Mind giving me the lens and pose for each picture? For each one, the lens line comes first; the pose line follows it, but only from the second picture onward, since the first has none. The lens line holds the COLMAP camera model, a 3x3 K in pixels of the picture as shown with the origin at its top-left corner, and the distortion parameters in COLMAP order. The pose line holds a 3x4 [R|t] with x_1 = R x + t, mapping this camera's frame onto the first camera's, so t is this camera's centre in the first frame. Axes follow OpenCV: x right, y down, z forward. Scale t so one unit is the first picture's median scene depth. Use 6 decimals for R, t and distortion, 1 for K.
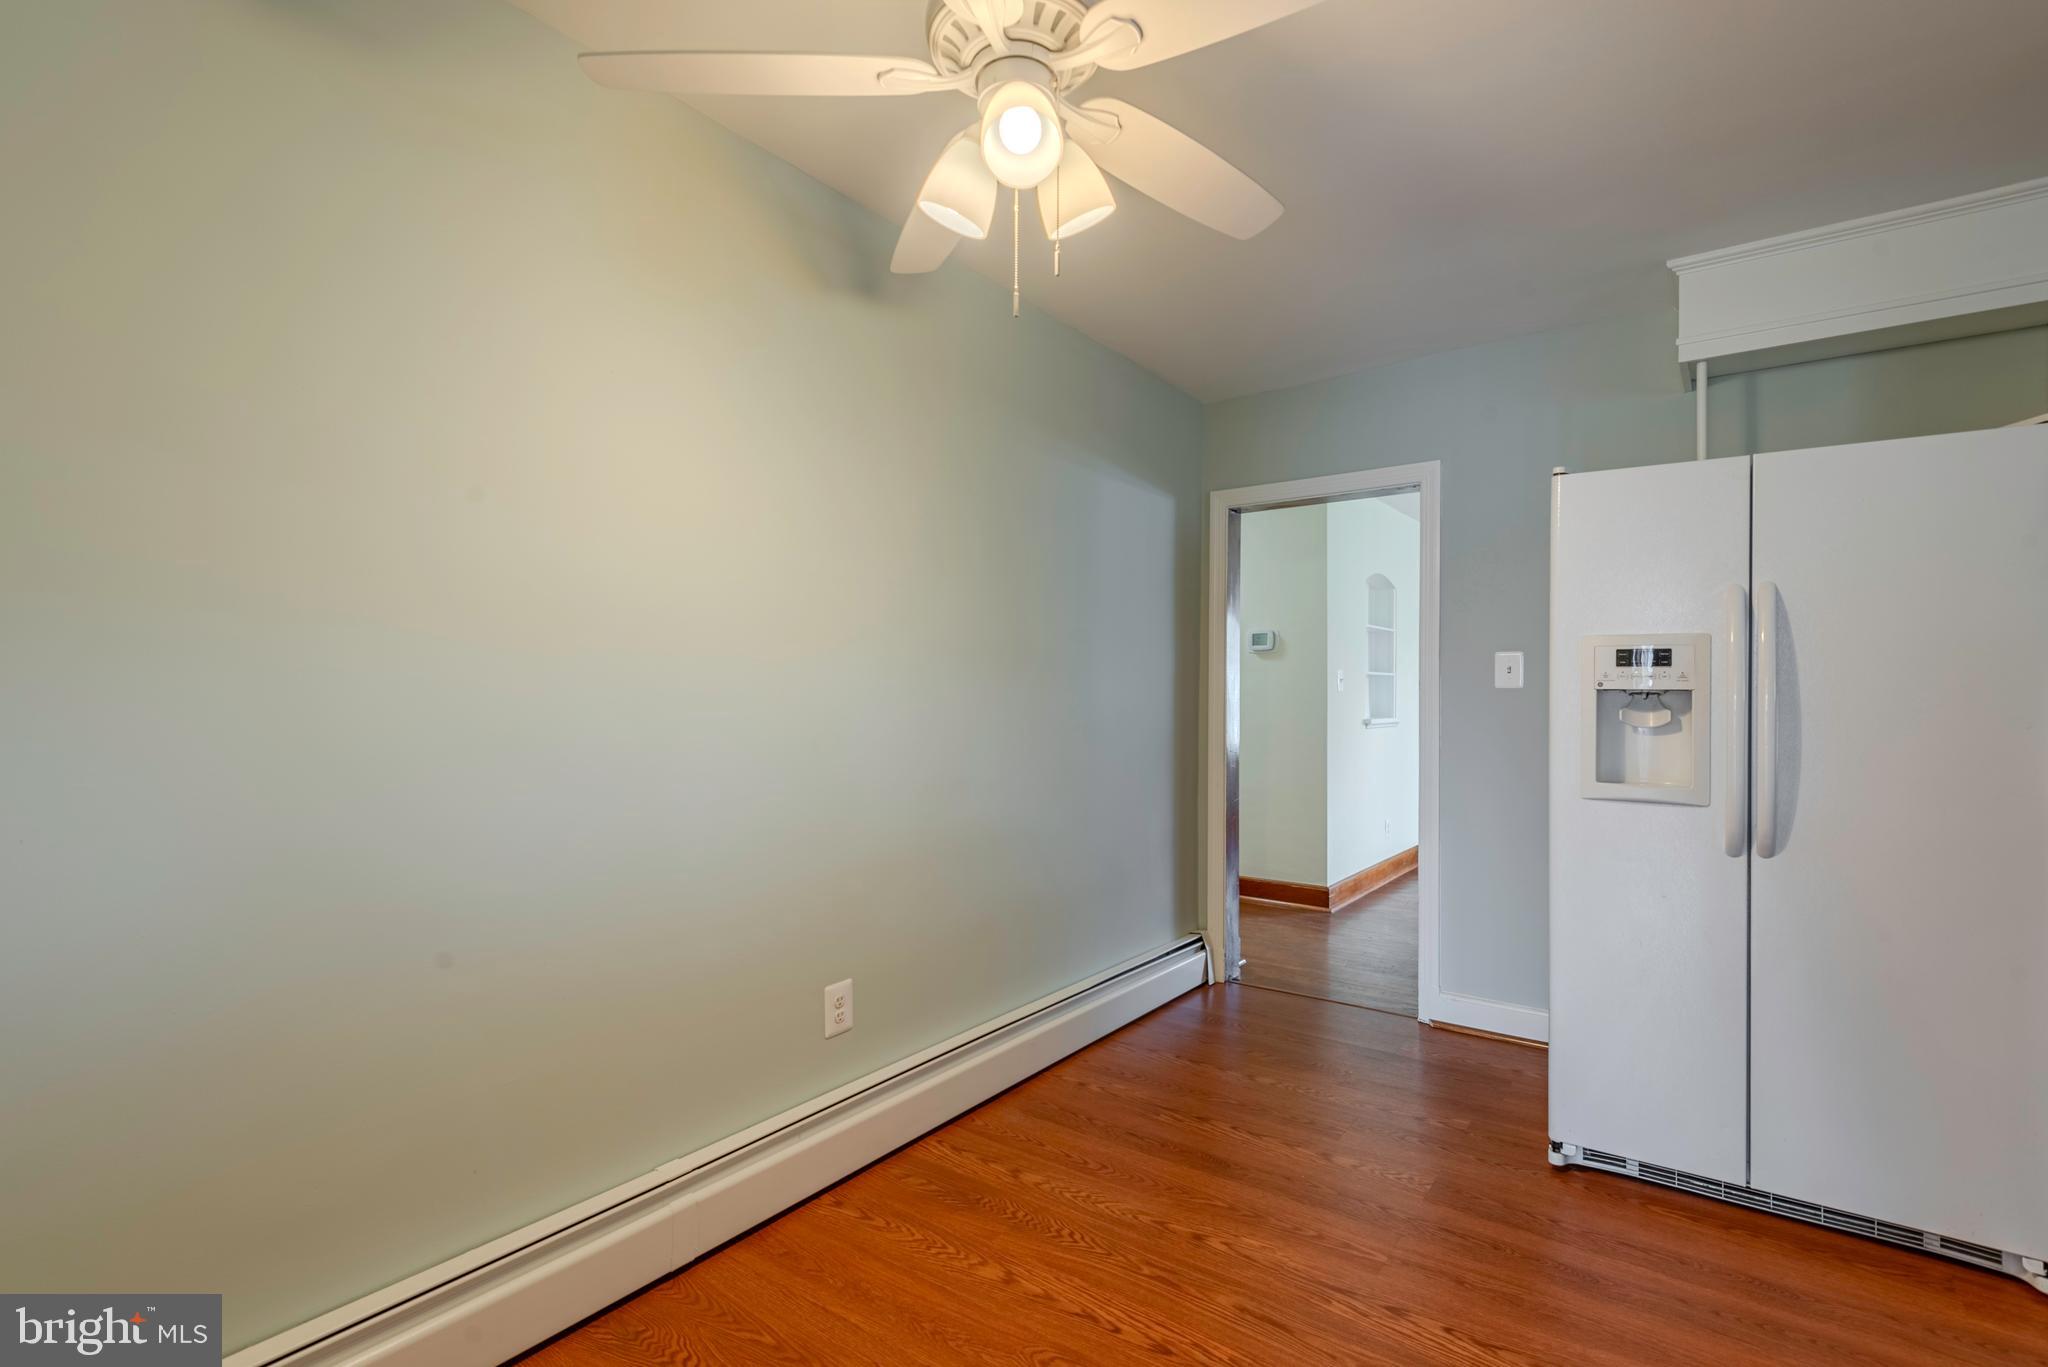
lens RADIAL K [[920.1, 0, 1036.9], [0, 920.1, 692.9], [0, 0, 1]] dist [0.023910, -0.011339]
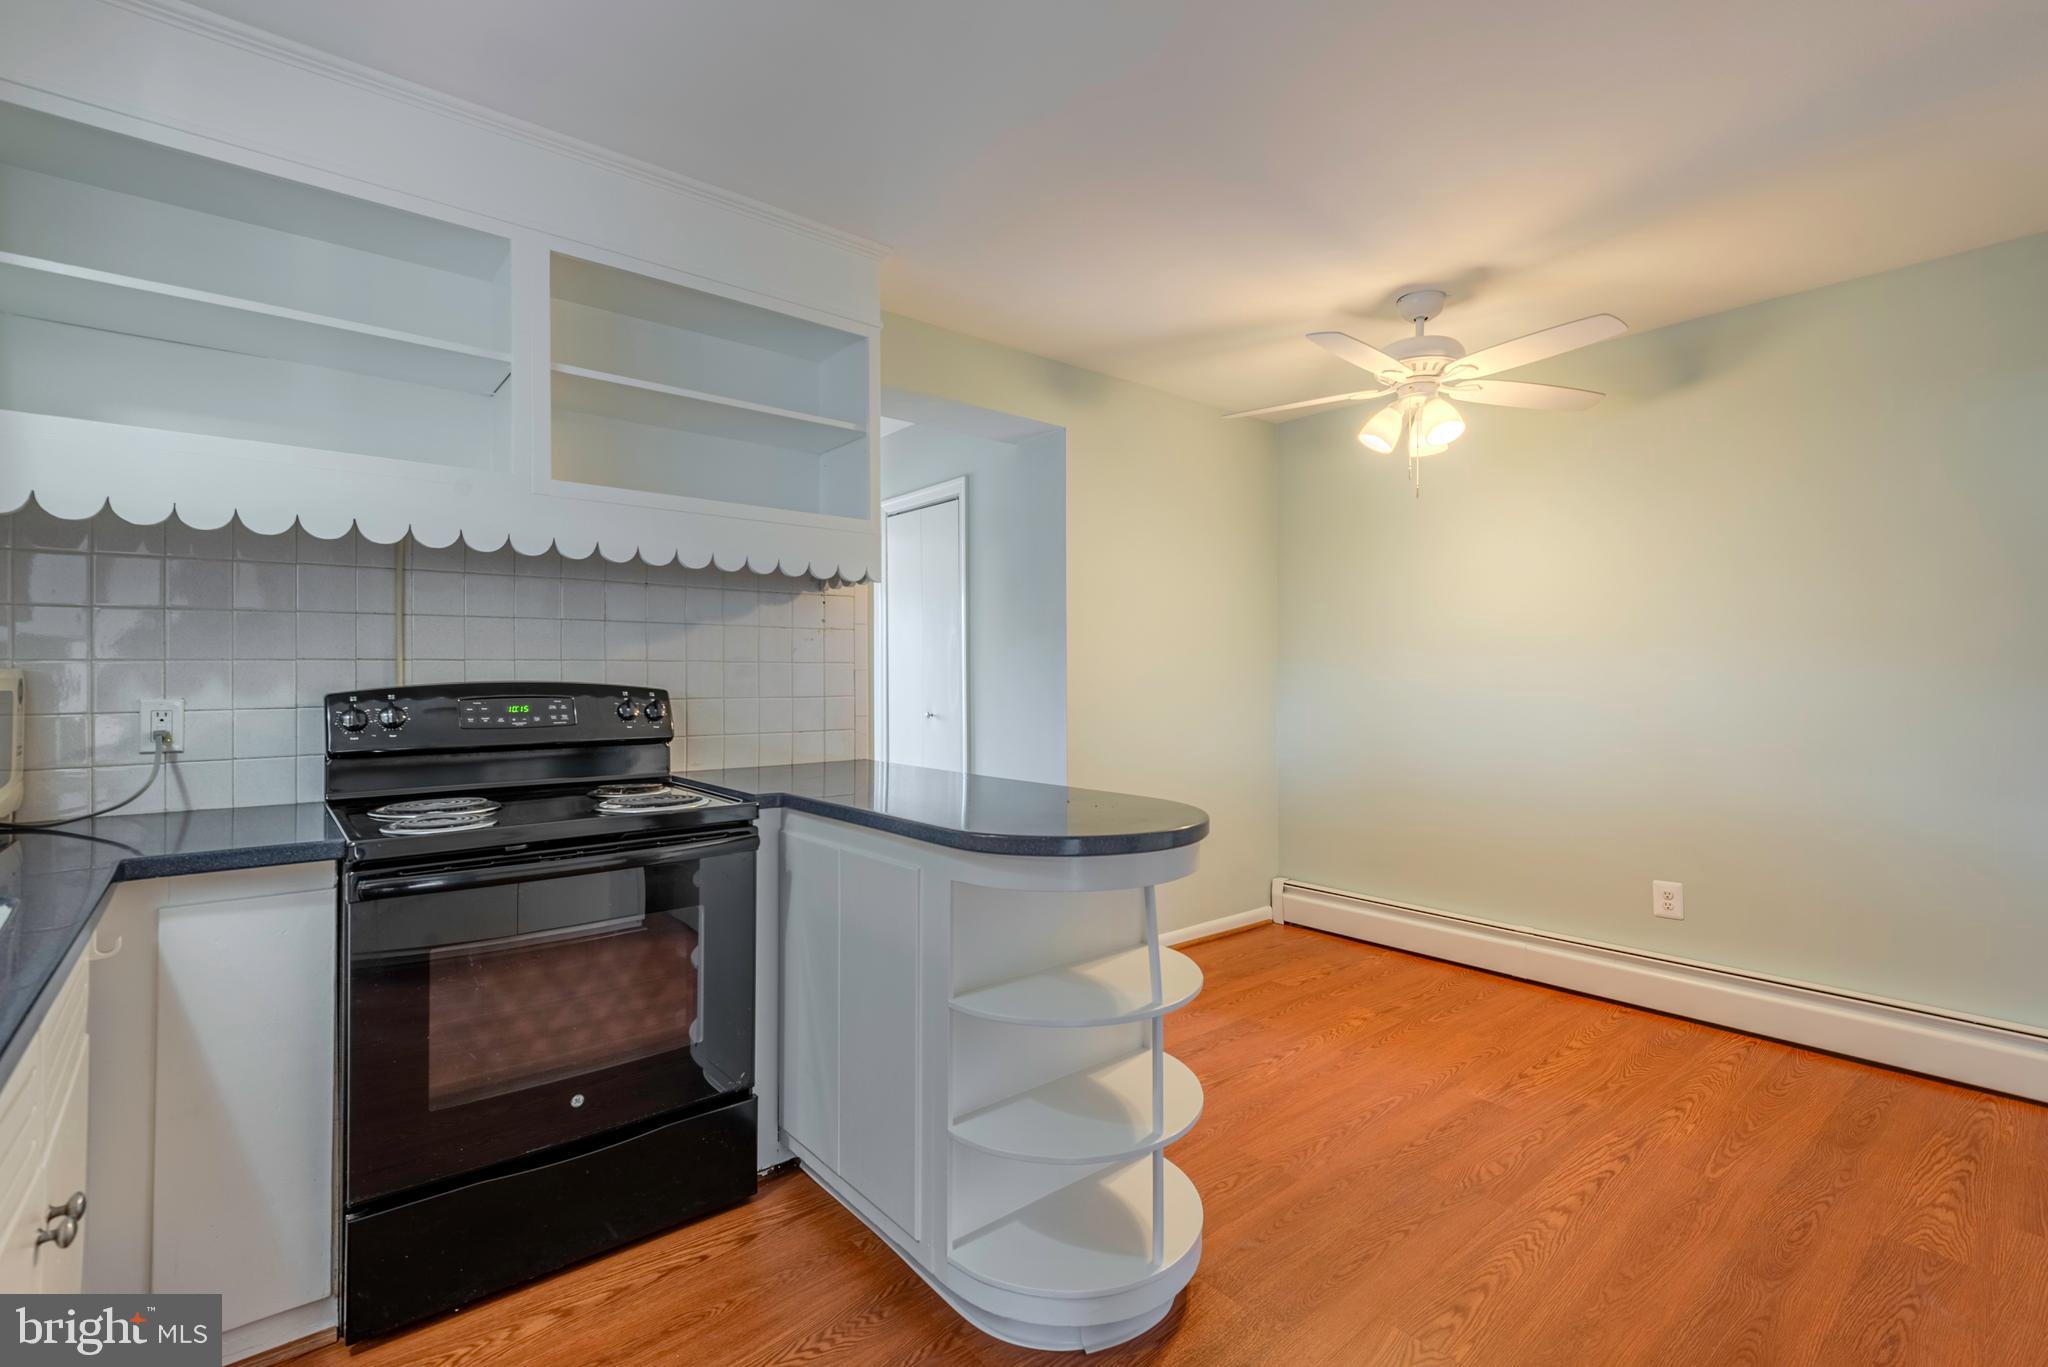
lens RADIAL K [[920.1, 0, 1028.6], [0, 920.1, 668.8], [0, 0, 1]] dist [0.023910, -0.011339]
pose [[-0.251121, -0.020912, -0.967730, 1.593453], [0.007349, 0.999697, -0.023509, 0.018307], [0.967928, -0.013015, -0.250892, 0.469721]]
